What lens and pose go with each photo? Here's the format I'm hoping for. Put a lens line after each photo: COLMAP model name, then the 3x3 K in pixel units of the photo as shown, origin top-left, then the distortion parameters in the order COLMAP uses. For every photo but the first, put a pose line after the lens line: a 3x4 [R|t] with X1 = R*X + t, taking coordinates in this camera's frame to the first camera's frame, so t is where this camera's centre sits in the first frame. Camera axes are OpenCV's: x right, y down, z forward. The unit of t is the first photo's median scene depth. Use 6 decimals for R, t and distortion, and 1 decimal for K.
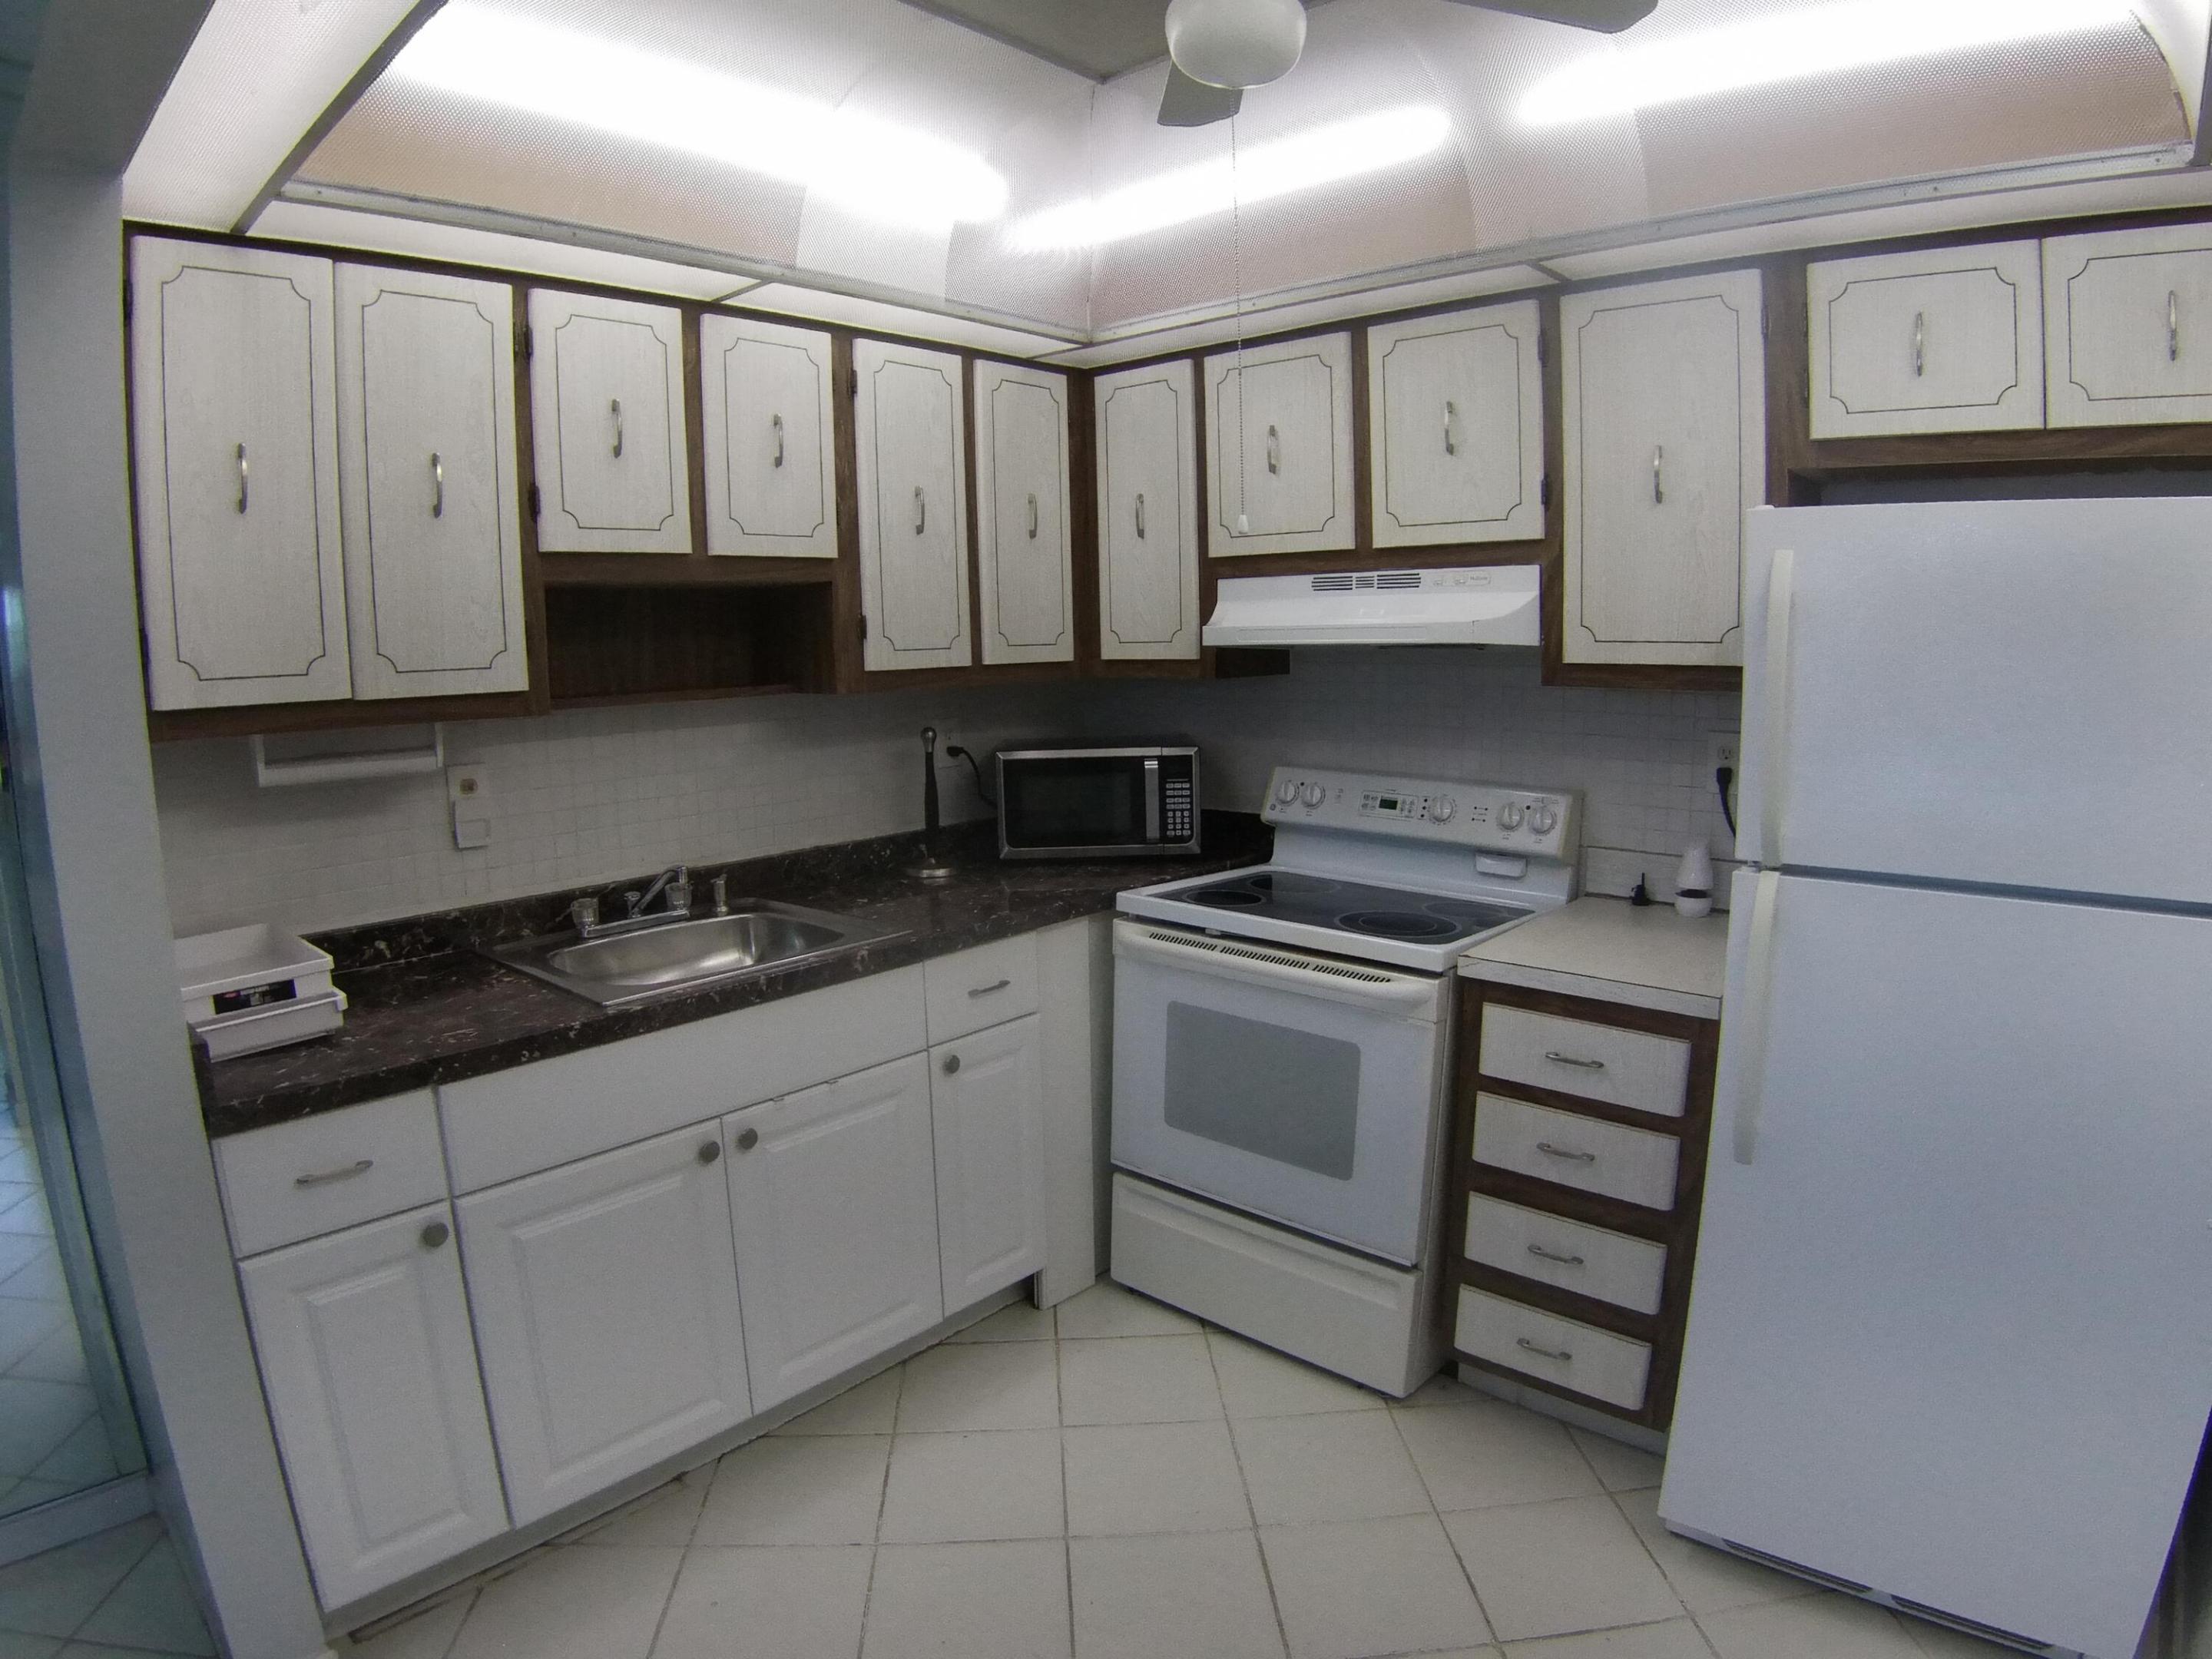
lens RADIAL K [[1280.3, 0, 1106.0], [0, 1280.3, 829.5], [0, 0, 1]] dist [-0.181103, 0.039218]
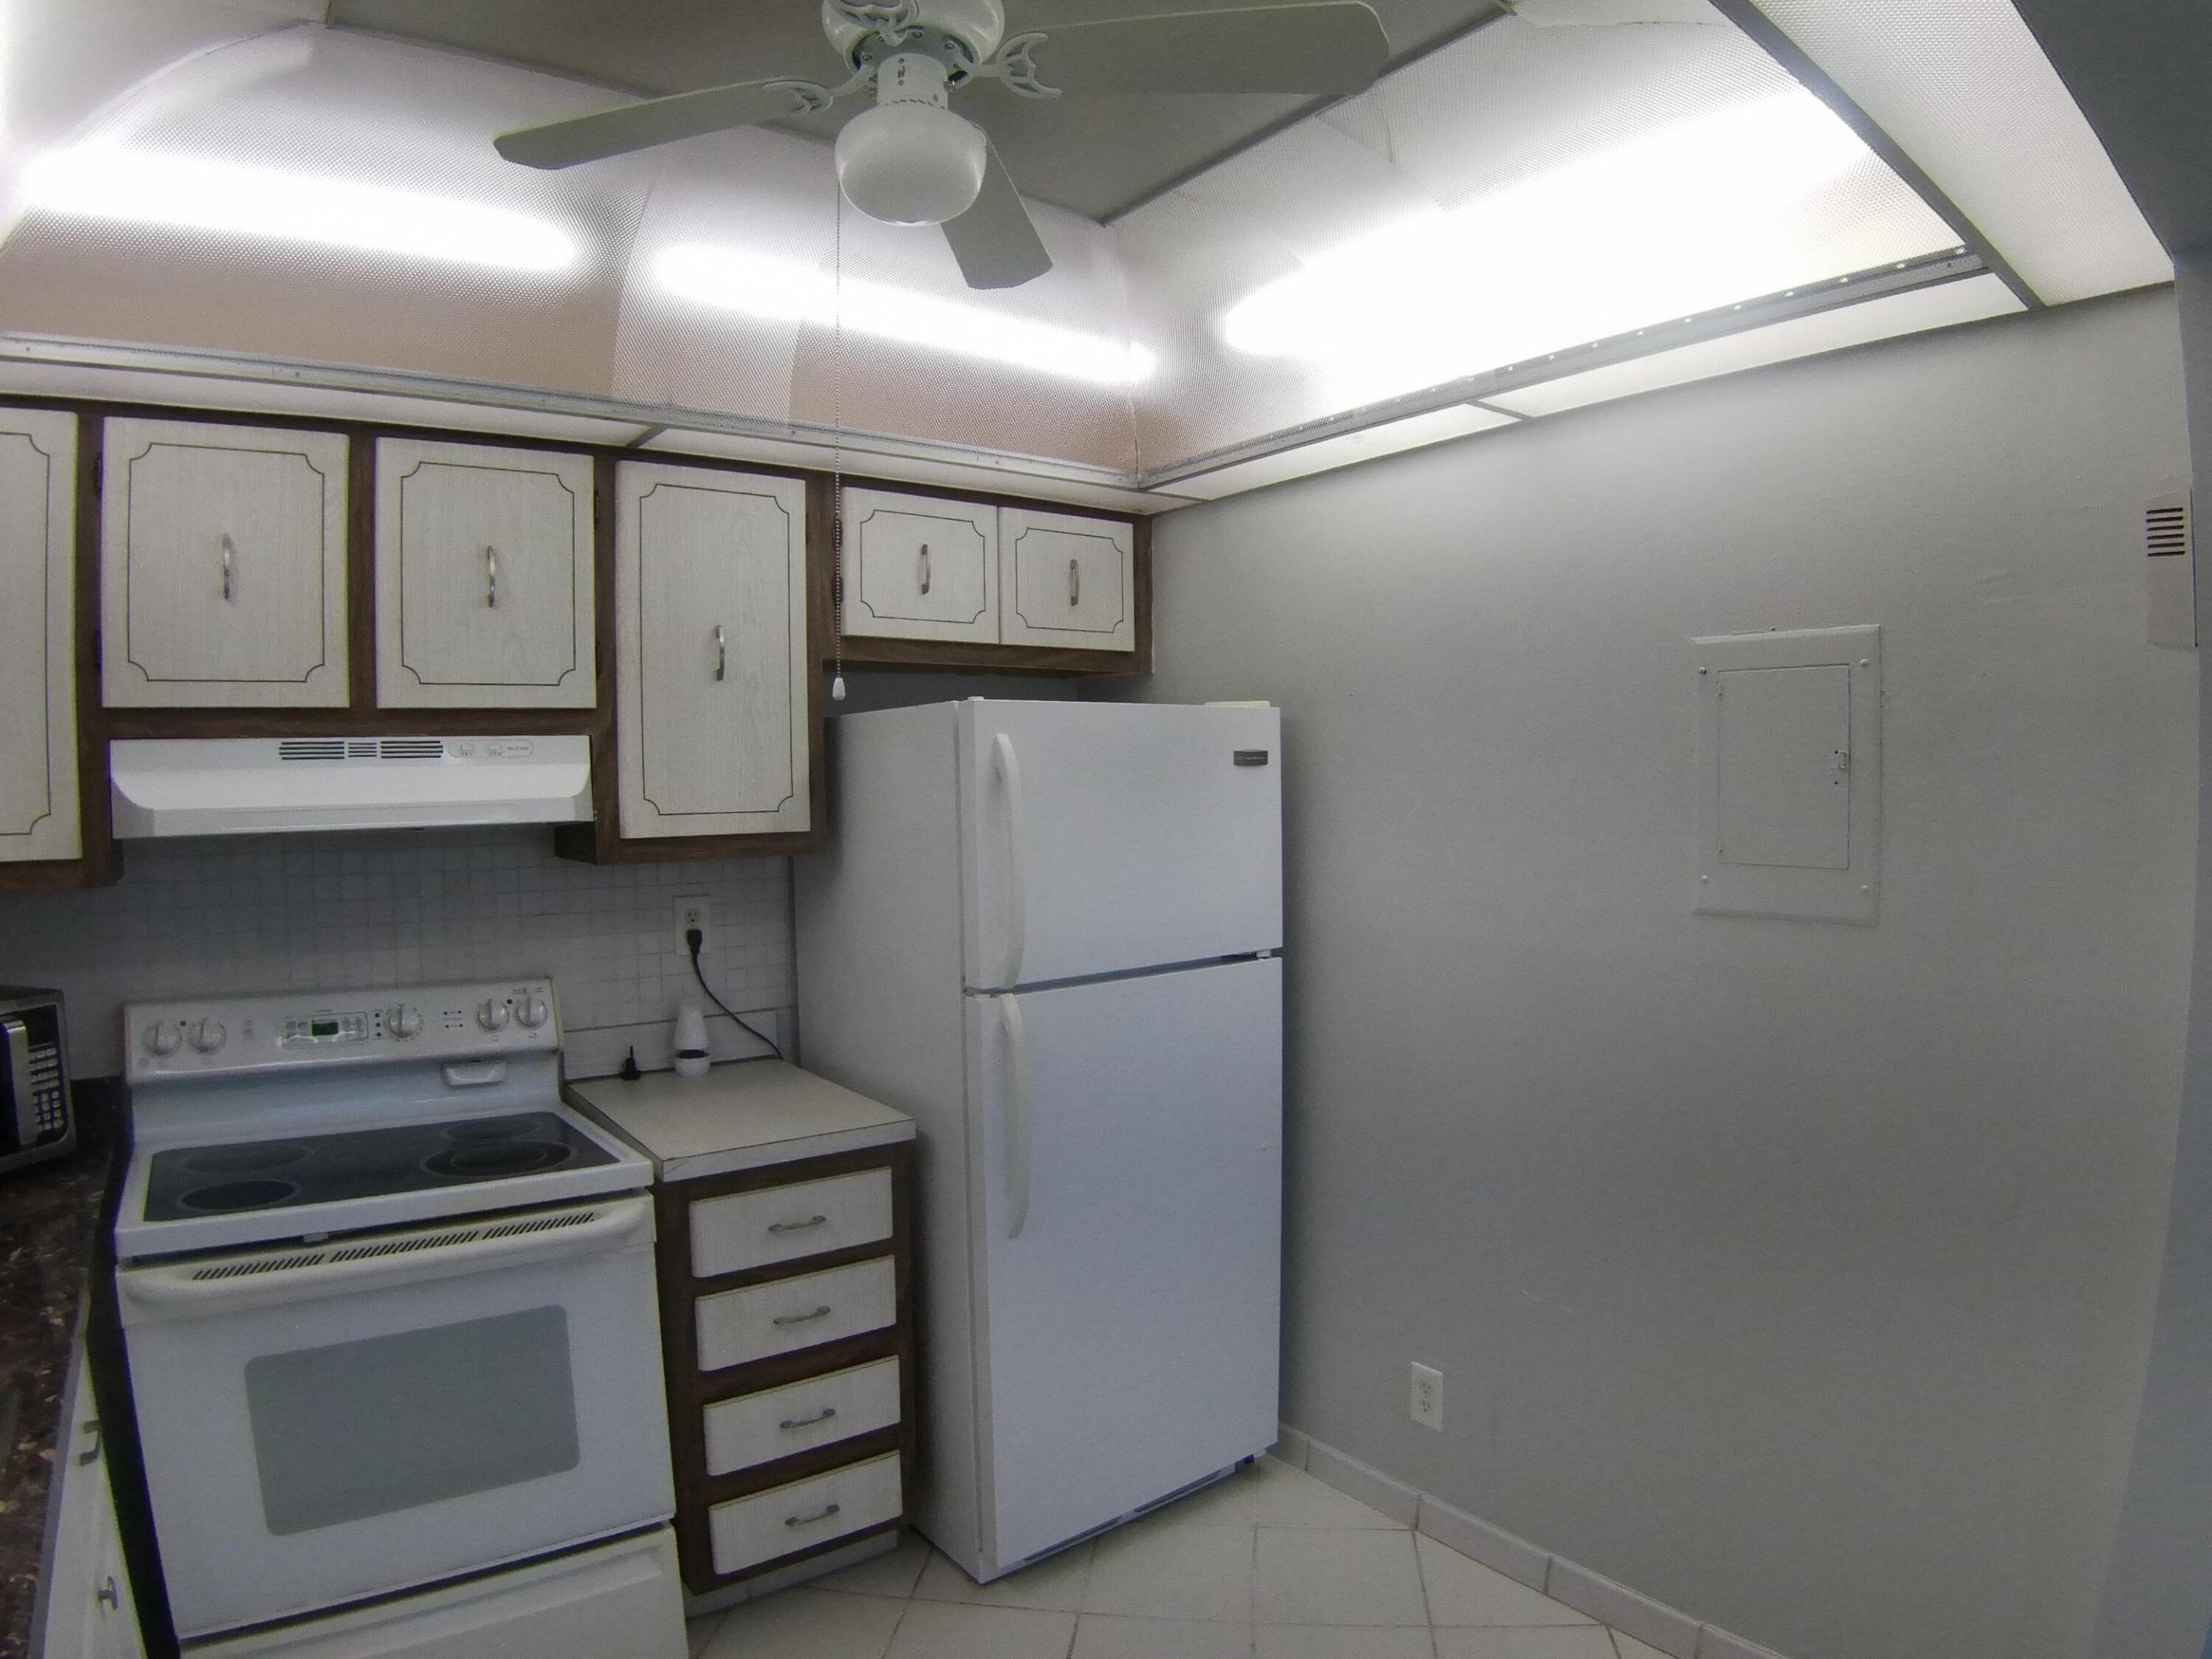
lens RADIAL K [[1280.3, 0, 1106.0], [0, 1280.3, 829.5], [0, 0, 1]] dist [-0.181103, 0.039218]
pose [[0.181967, -0.022831, 0.983040, -0.475219], [0.155205, 0.987865, -0.005787, -0.072769], [-0.970979, 0.153626, 0.183302, 0.434958]]
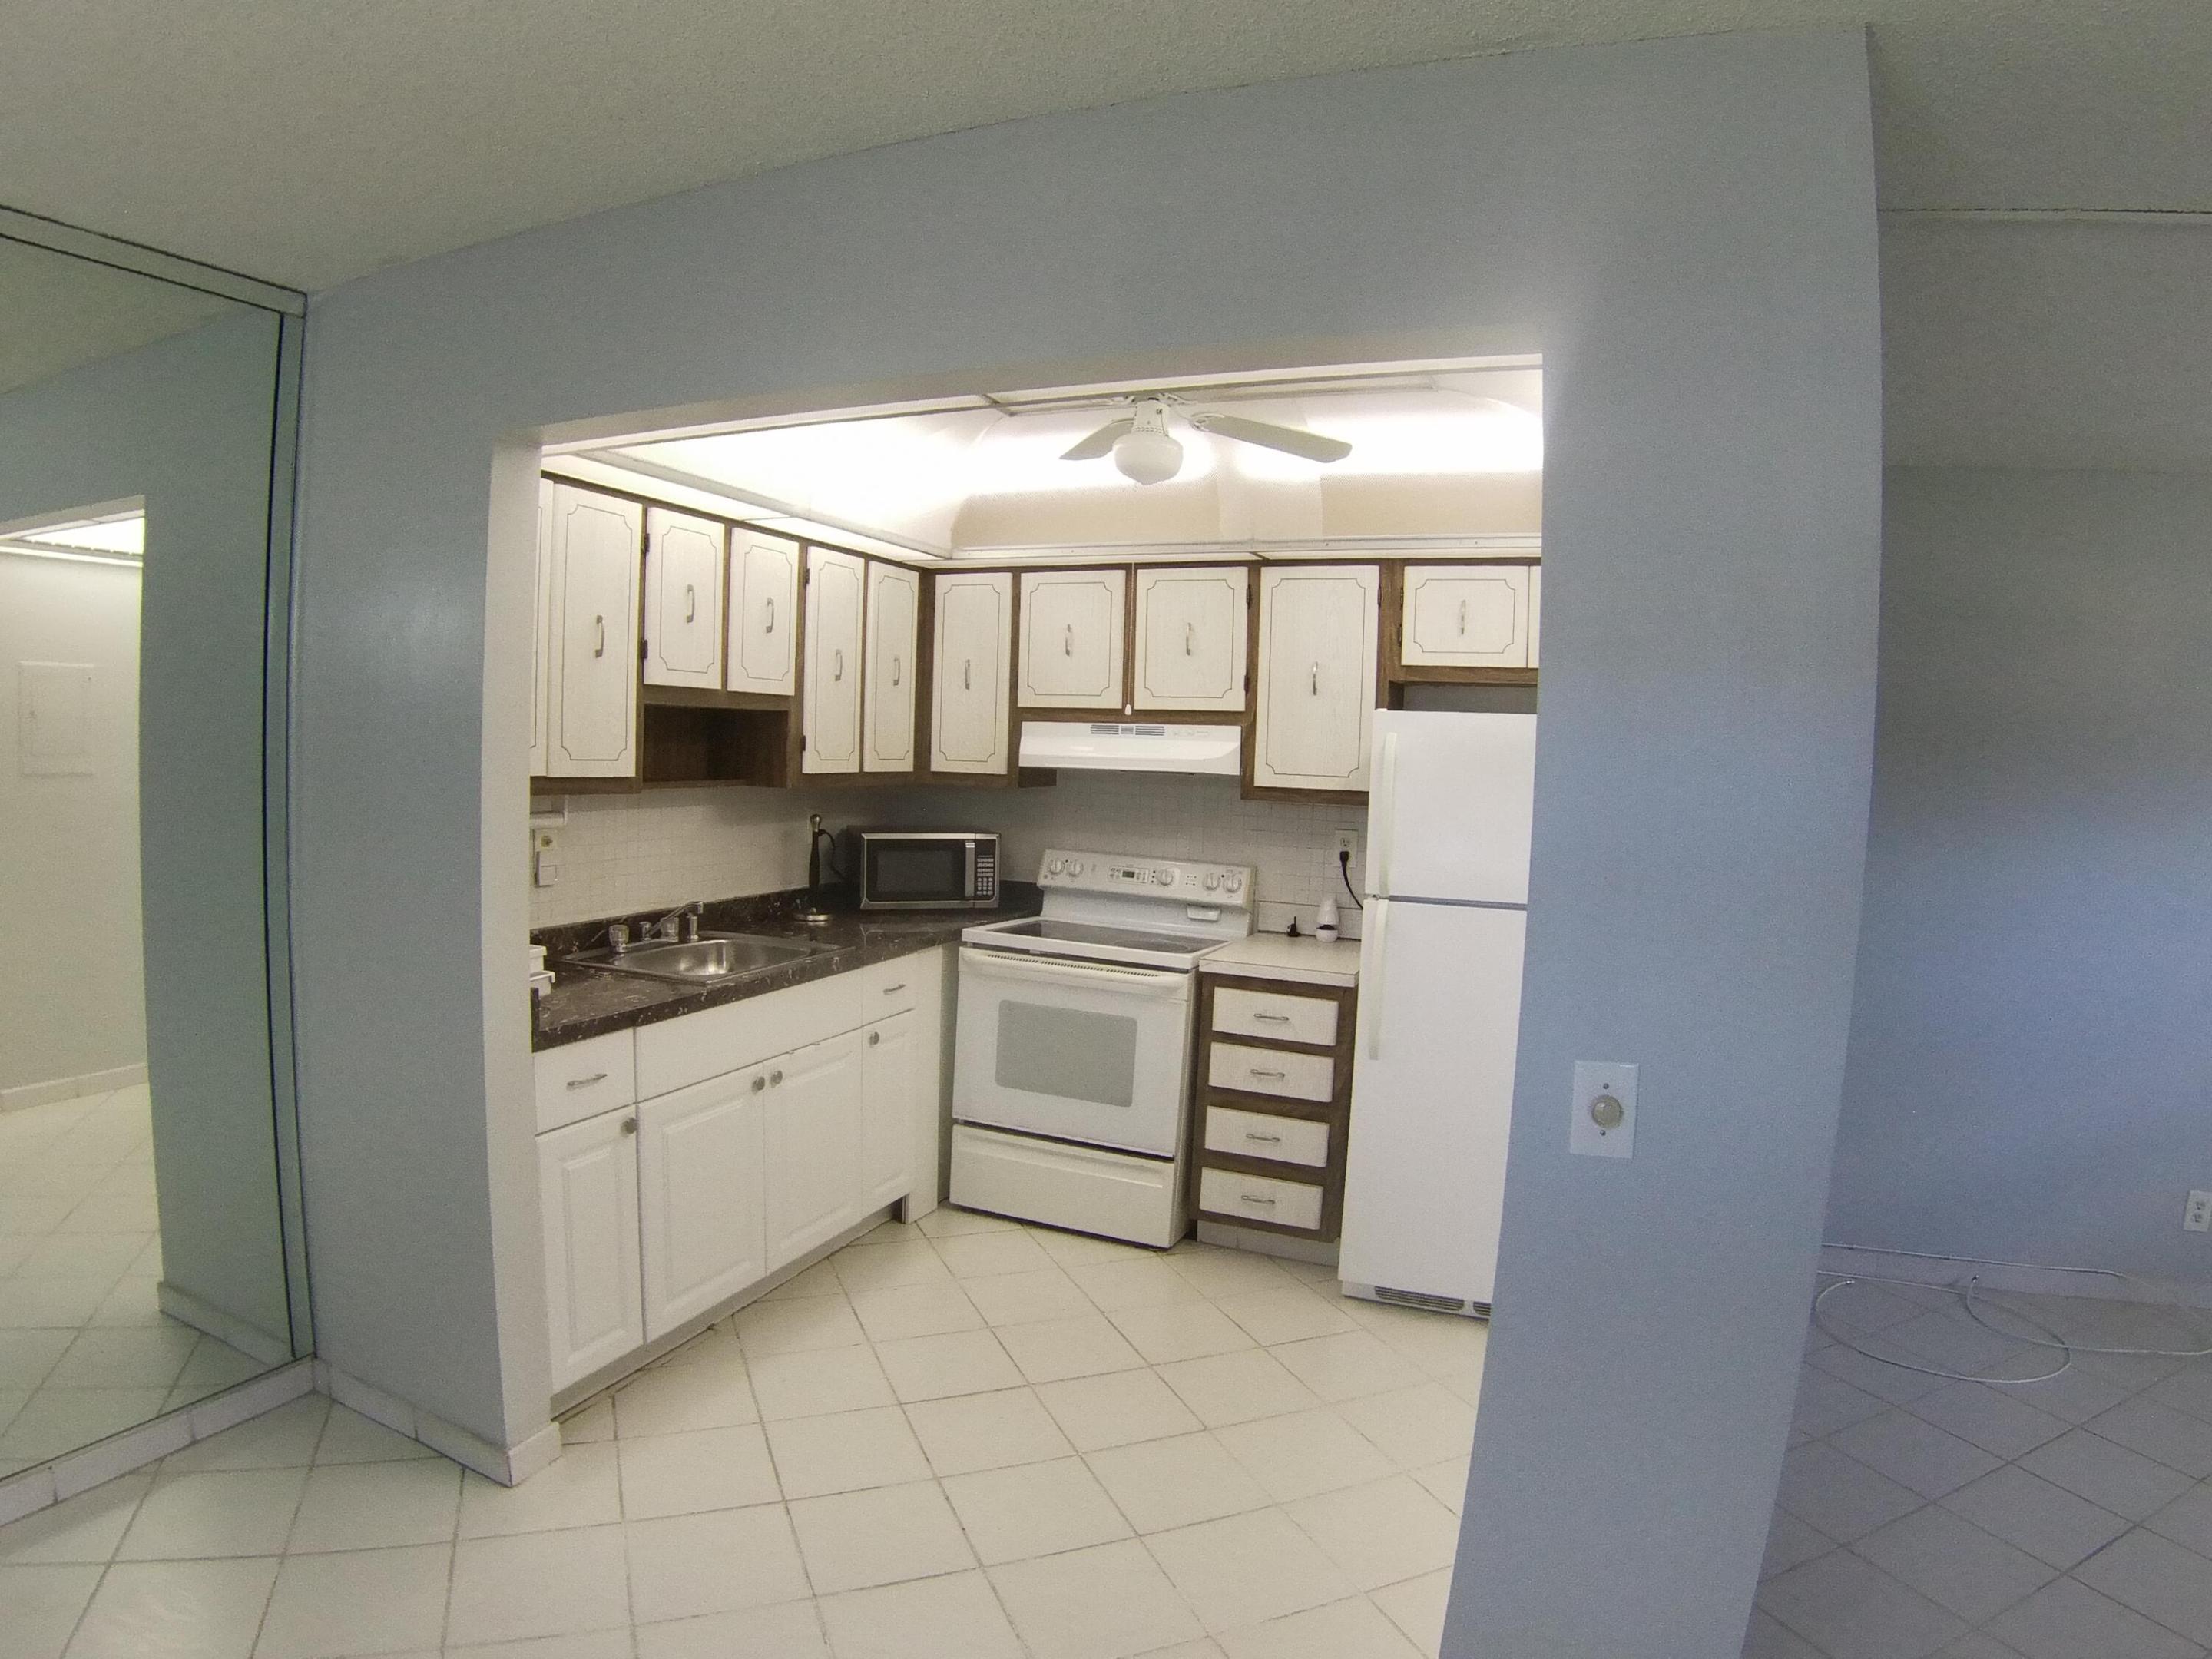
lens RADIAL K [[1280.3, 0, 1106.0], [0, 1280.3, 829.5], [0, 0, 1]] dist [-0.181103, 0.039218]
pose [[0.943480, 0.030099, 0.330059, -0.357418], [-0.002787, 0.996553, -0.082914, 0.061751], [-0.331417, 0.077308, 0.940312, -0.499144]]
